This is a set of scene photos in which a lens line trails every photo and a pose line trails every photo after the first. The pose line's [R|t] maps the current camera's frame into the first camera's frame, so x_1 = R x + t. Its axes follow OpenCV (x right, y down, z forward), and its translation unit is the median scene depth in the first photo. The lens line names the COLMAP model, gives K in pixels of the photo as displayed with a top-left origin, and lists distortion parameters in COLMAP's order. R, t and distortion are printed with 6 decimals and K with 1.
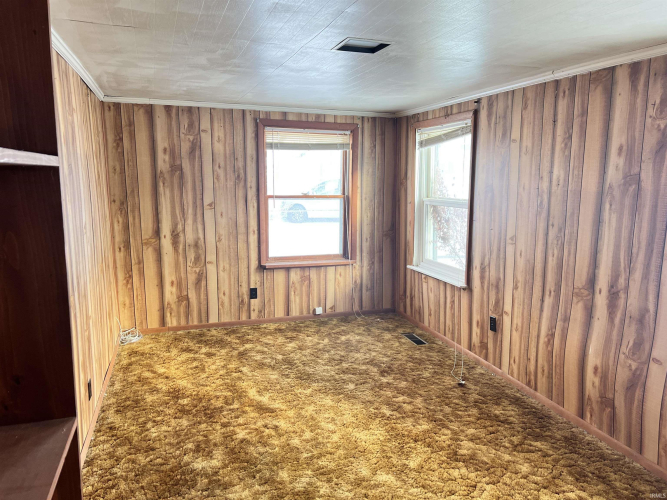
lens RADIAL K [[503.7, 0, 336.1], [0, 503.7, 253.7], [0, 0, 1]] dist [0.031392, -0.034974]
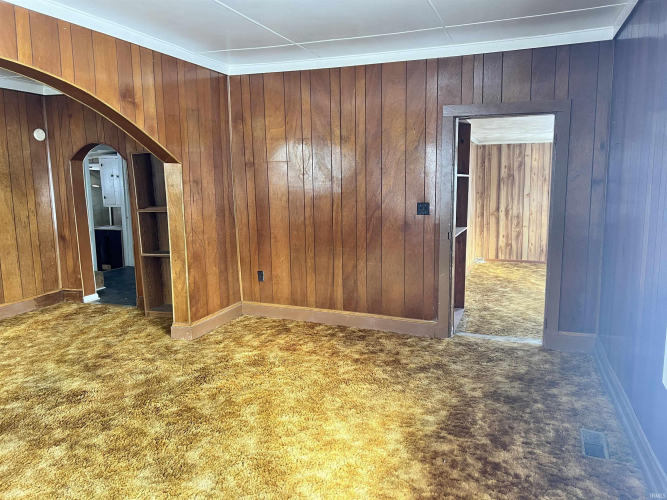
lens RADIAL K [[503.7, 0, 332.7], [0, 503.7, 248.7], [0, 0, 1]] dist [0.031392, -0.034974]
pose [[0.786143, 0.069485, -0.614127, 0.344415], [-0.081340, 0.996649, 0.008642, 0.143205], [0.612669, 0.043159, 0.789160, -0.899692]]
